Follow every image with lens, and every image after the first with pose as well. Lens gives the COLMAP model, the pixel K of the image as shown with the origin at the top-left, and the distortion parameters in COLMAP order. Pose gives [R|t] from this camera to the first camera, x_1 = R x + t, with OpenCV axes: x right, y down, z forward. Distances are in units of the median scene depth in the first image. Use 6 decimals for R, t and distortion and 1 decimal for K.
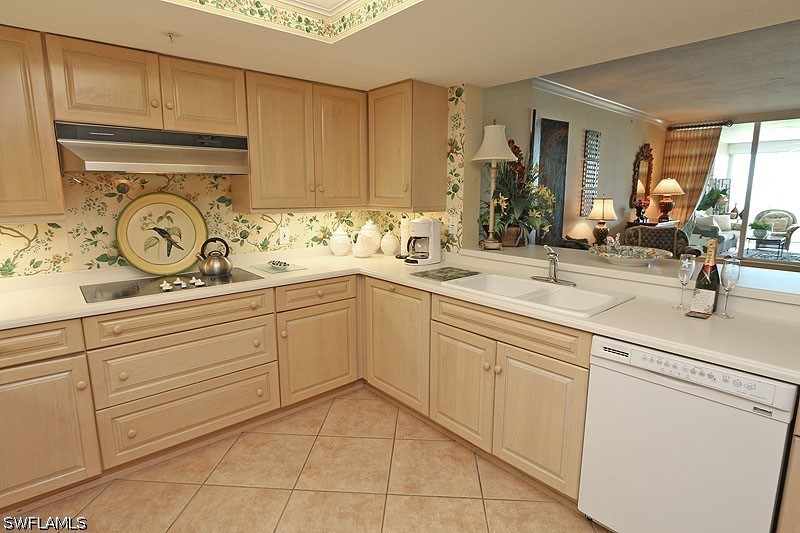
lens RADIAL K [[420.5, 0, 400.0], [0, 420.5, 266.5], [0, 0, 1]] dist [-0.002166, -0.000097]
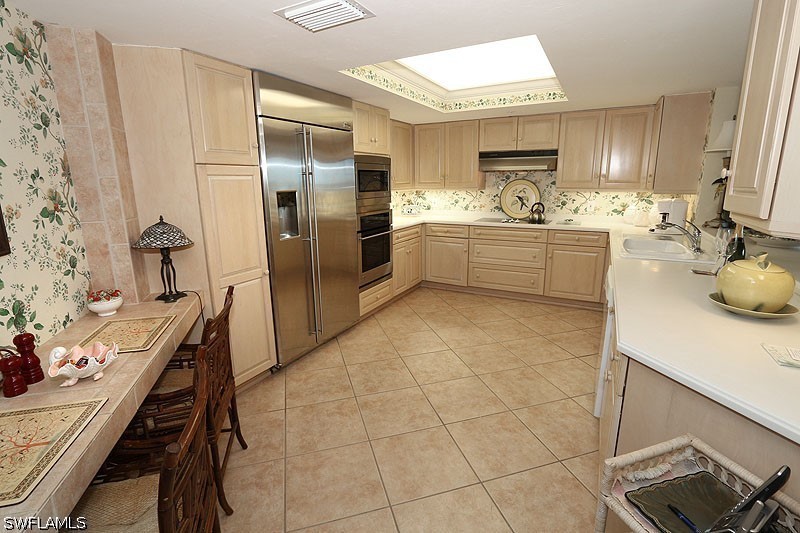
lens RADIAL K [[377.5, 0, 400.0], [0, 377.5, 266.5], [0, 0, 1]] dist [-0.001270, 0.000000]
pose [[0.349036, 0.205094, -0.914390, 1.020649], [-0.162536, 0.974217, 0.156471, 0.053353], [0.922906, 0.094007, 0.373372, -0.226562]]
